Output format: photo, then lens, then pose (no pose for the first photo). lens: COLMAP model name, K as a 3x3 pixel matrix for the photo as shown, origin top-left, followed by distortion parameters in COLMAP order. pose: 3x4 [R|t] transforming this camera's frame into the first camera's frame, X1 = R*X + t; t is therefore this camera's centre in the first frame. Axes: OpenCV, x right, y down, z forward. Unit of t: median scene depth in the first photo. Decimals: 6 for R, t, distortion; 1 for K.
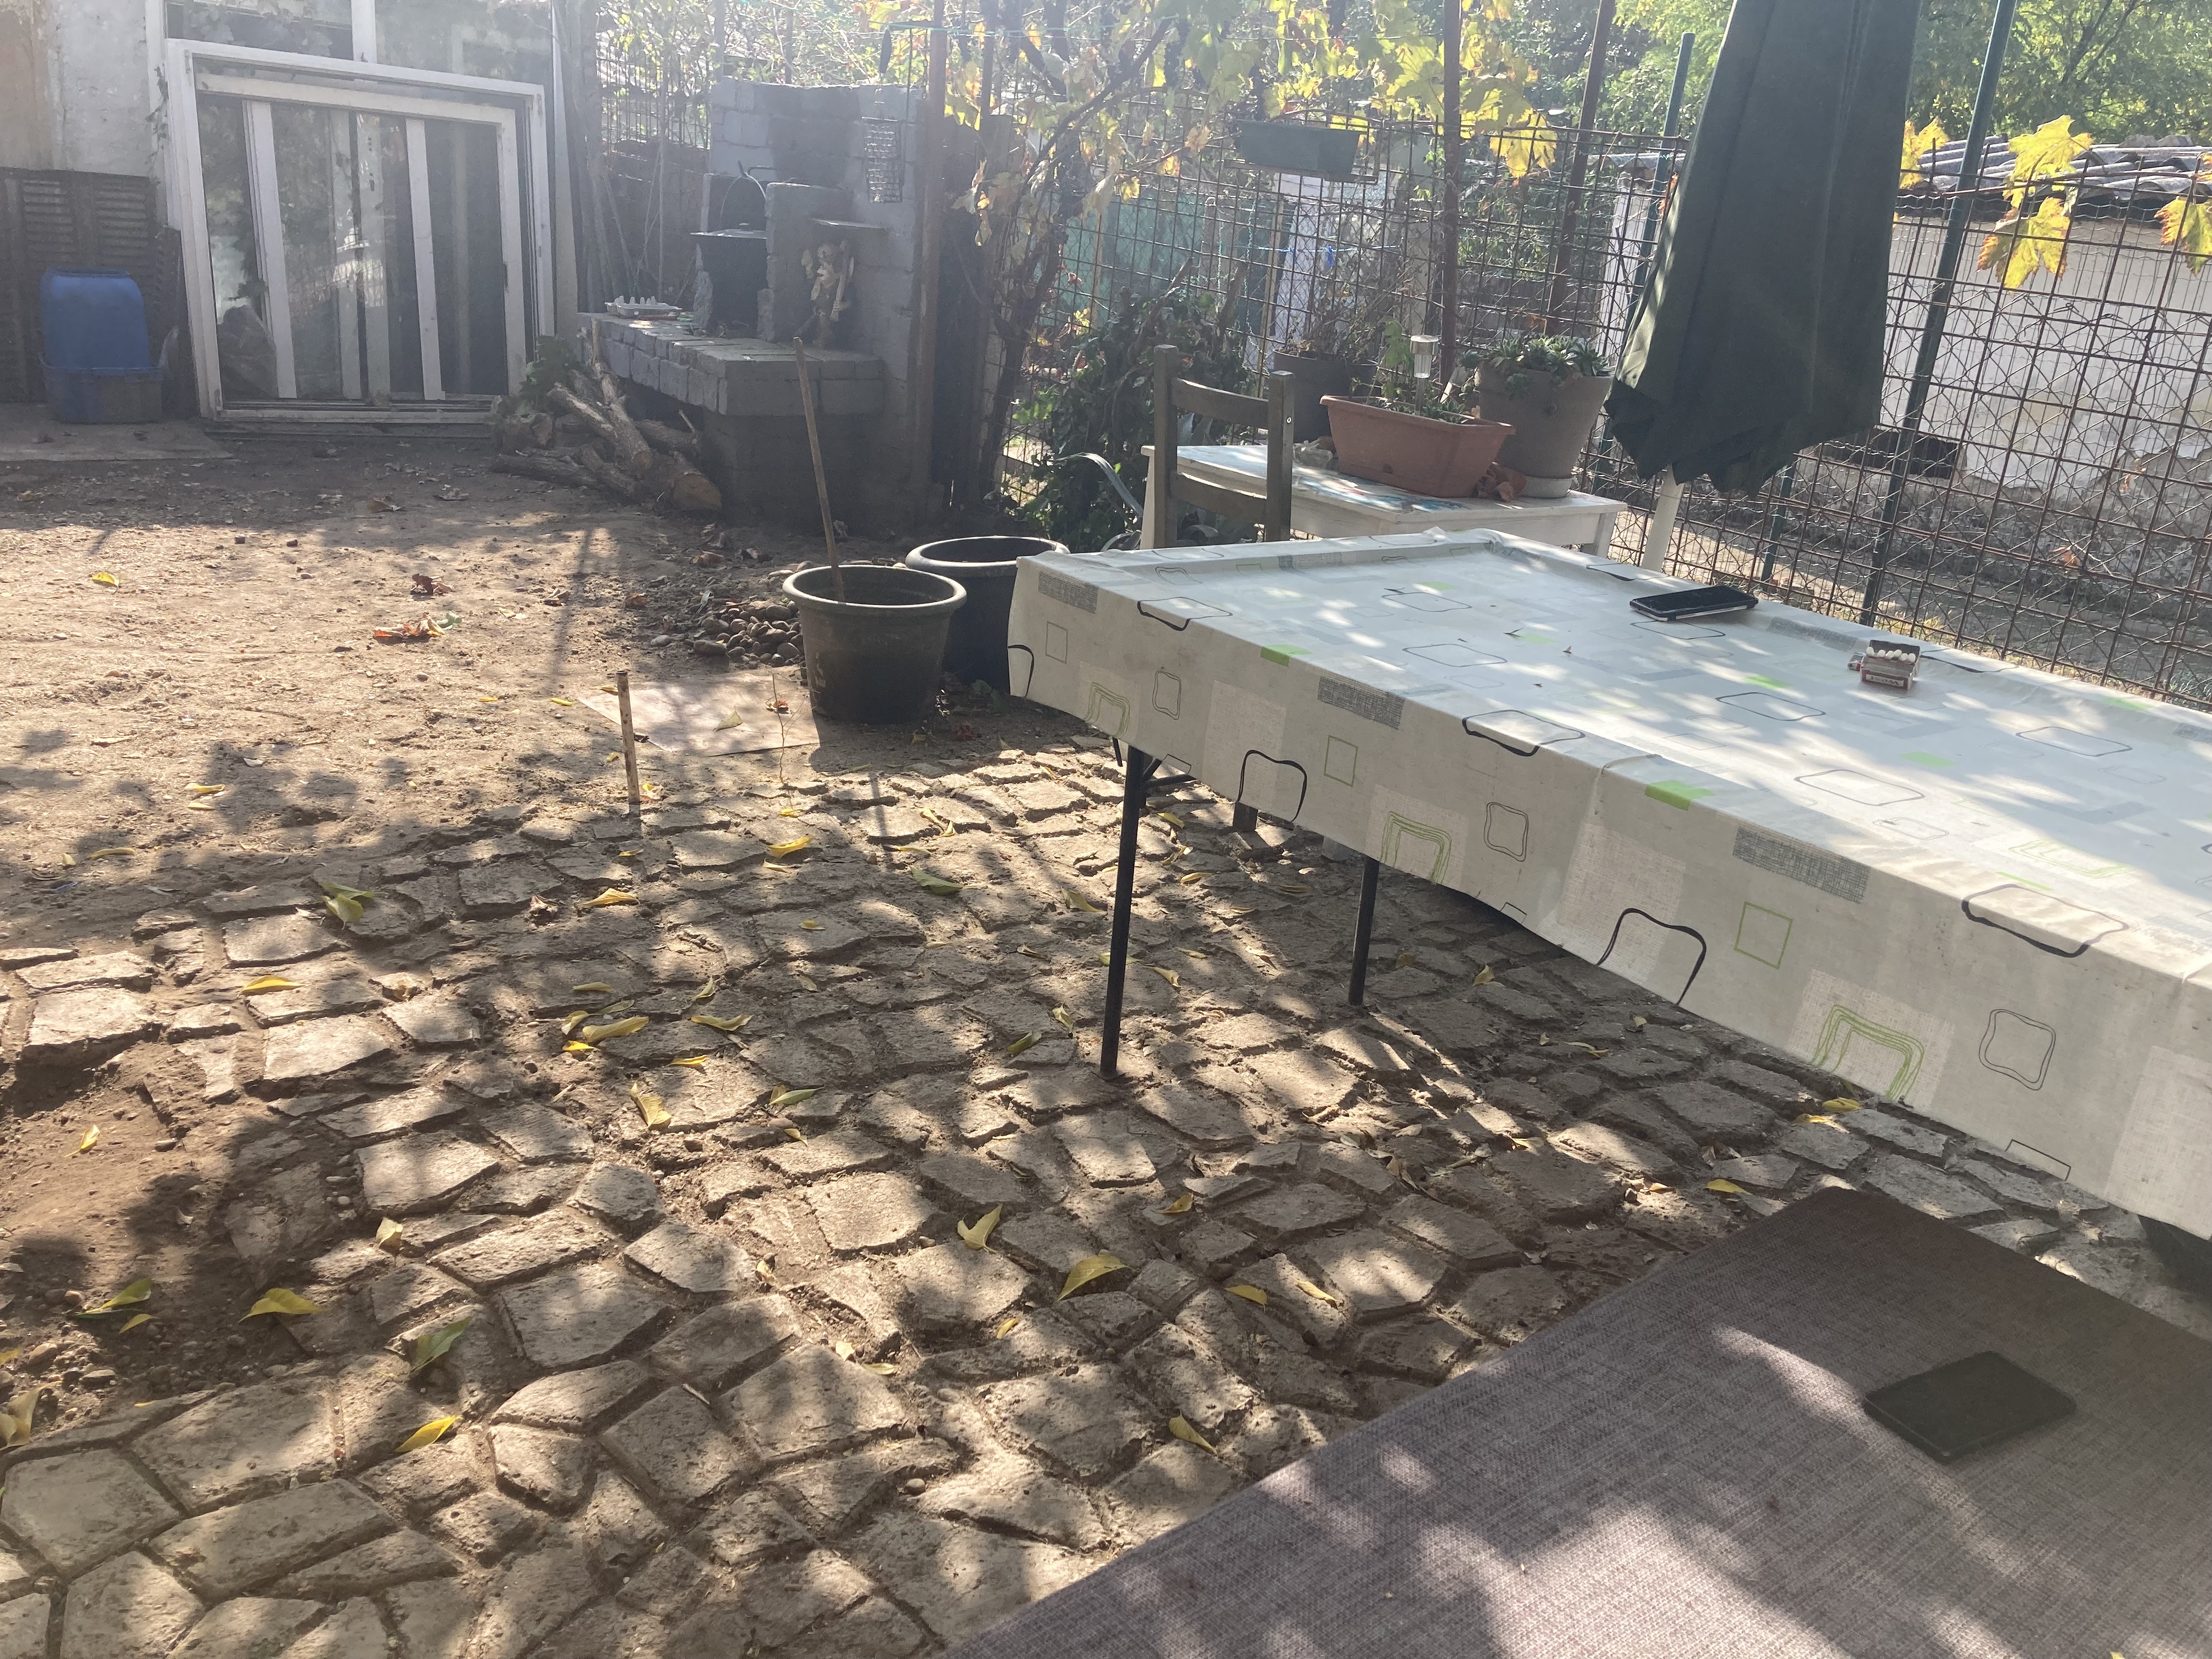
lens RADIAL K [[1791.5, 0, 1106.0], [0, 1791.5, 829.5], [0, 0, 1]] dist [0.068535, -0.007712]
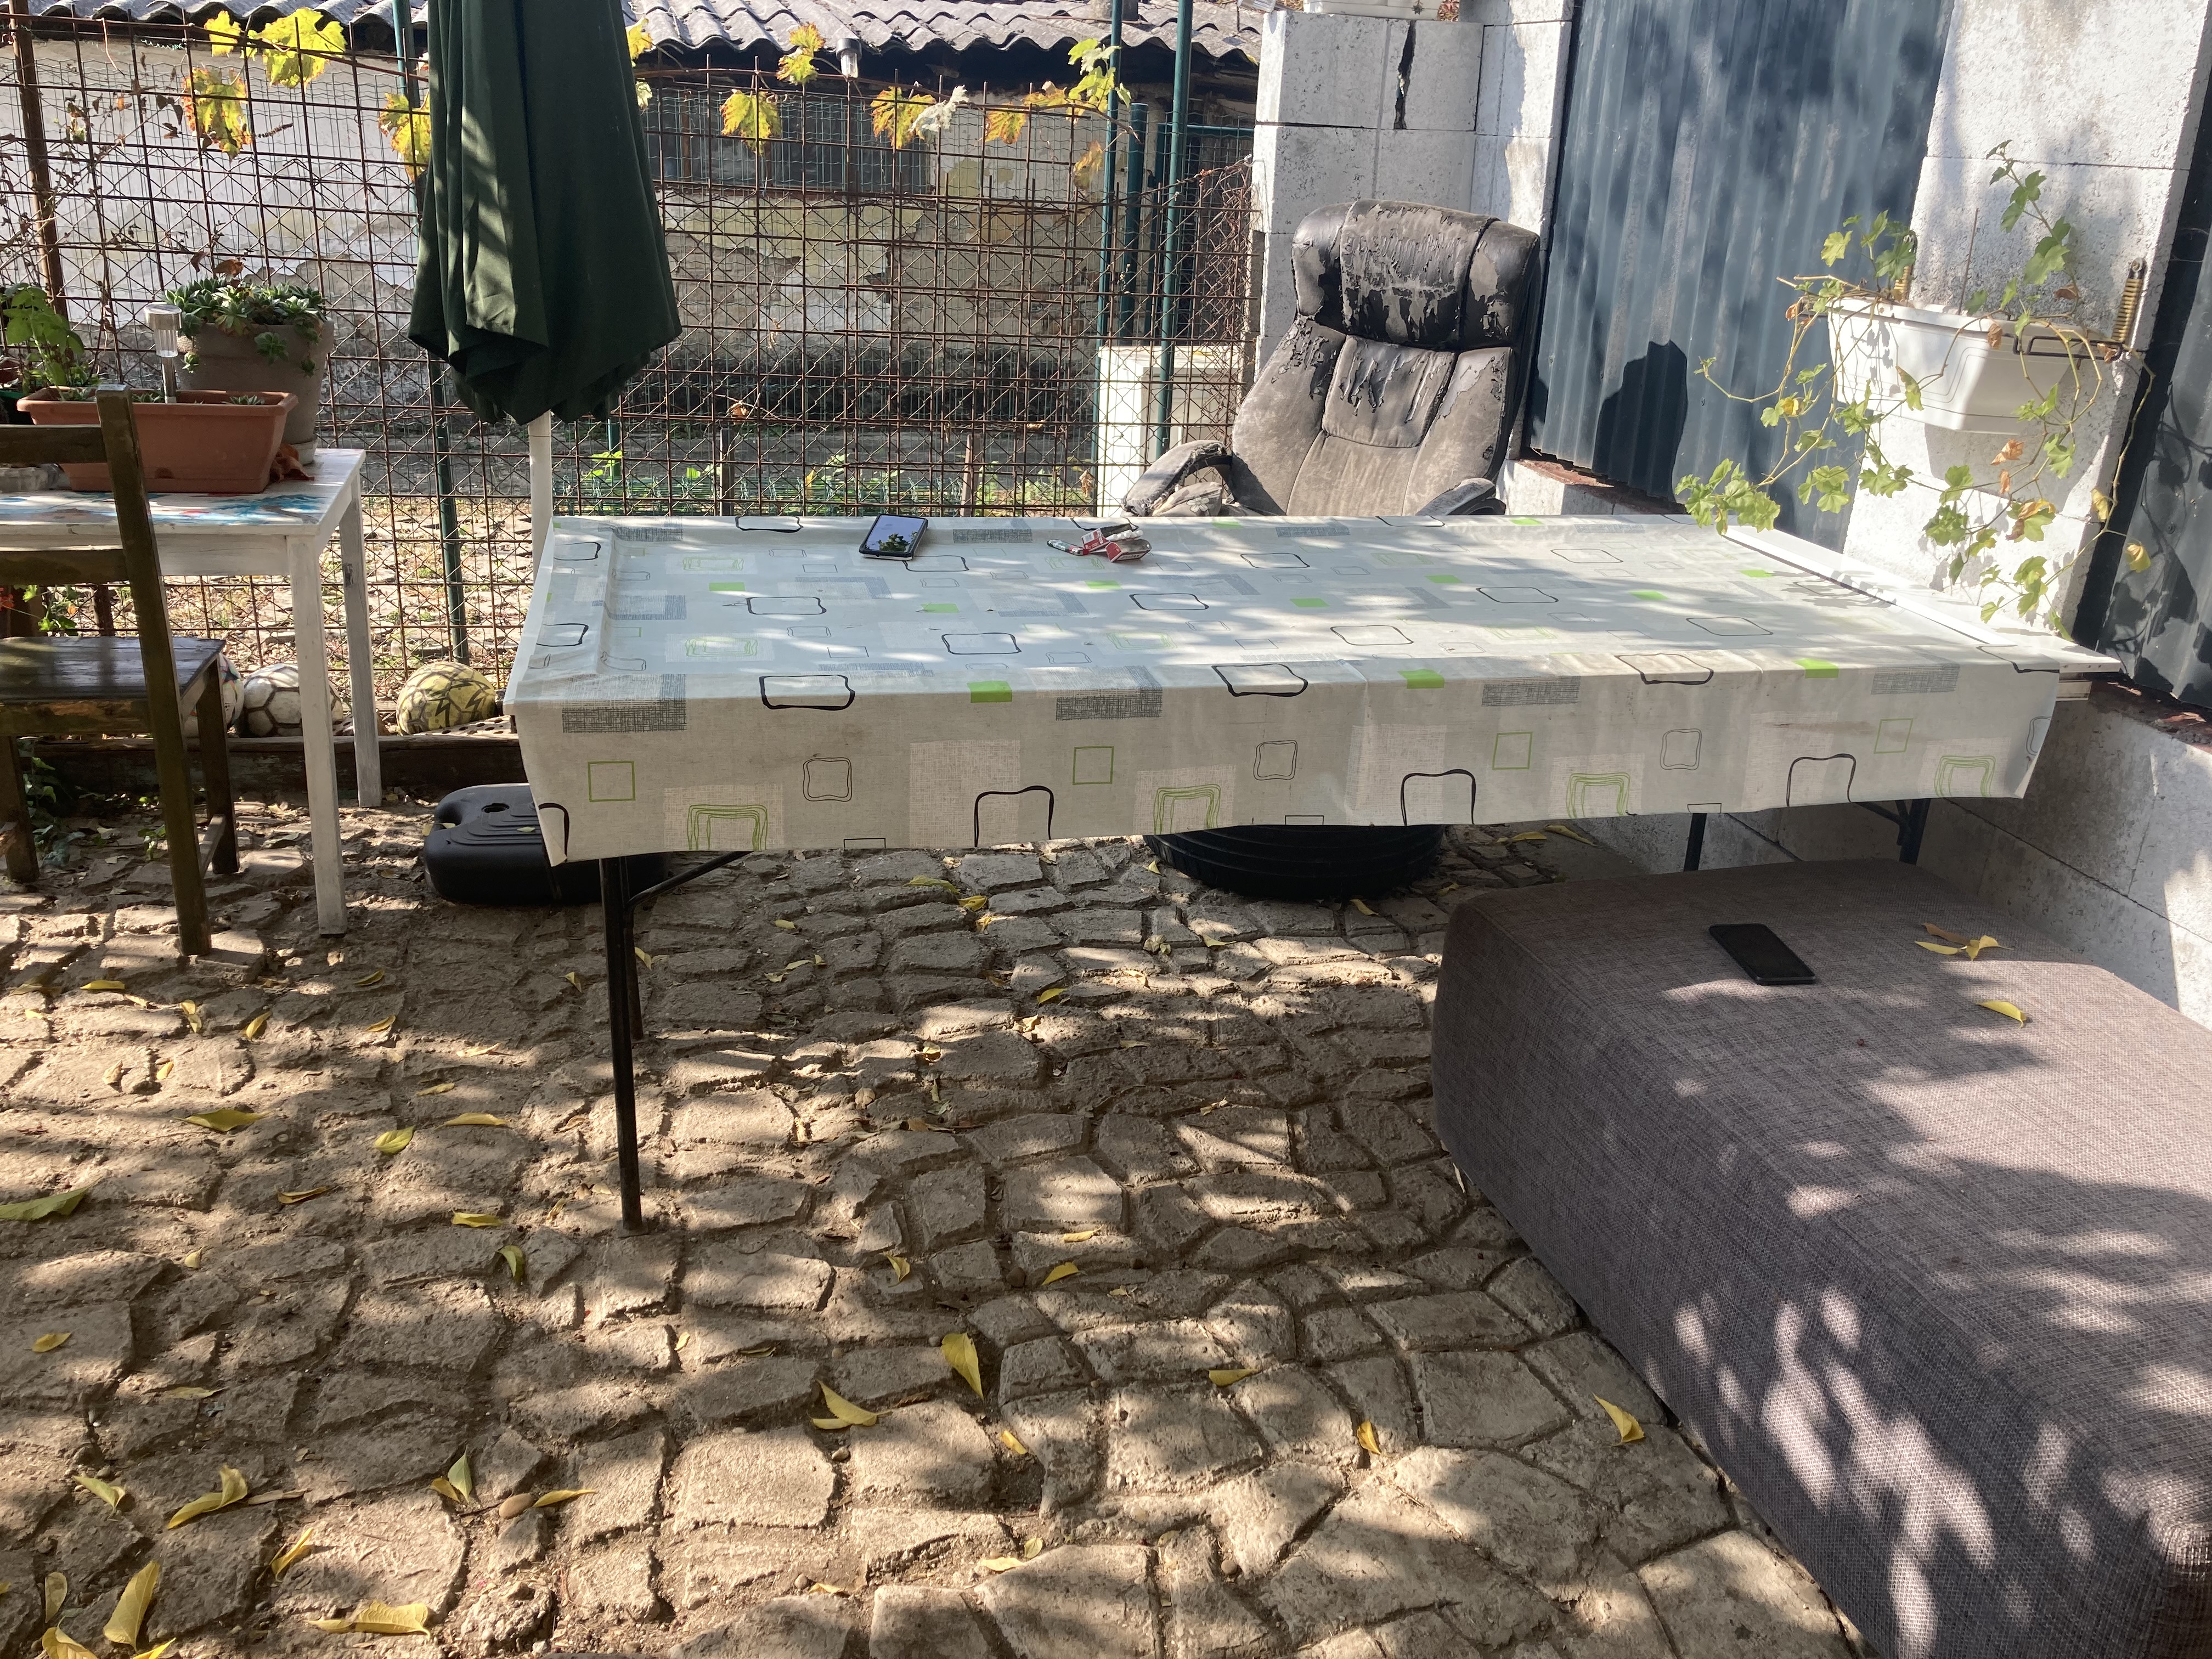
lens RADIAL K [[1815.8, 0, 1067.4], [0, 1815.8, 825.6], [0, 0, 1]] dist [0.033937, 0.000497]
pose [[0.417815, -0.393703, 0.818797, -0.630044], [0.301978, 0.910171, 0.283546, -0.258060], [-0.856878, 0.128789, 0.499173, 0.392987]]
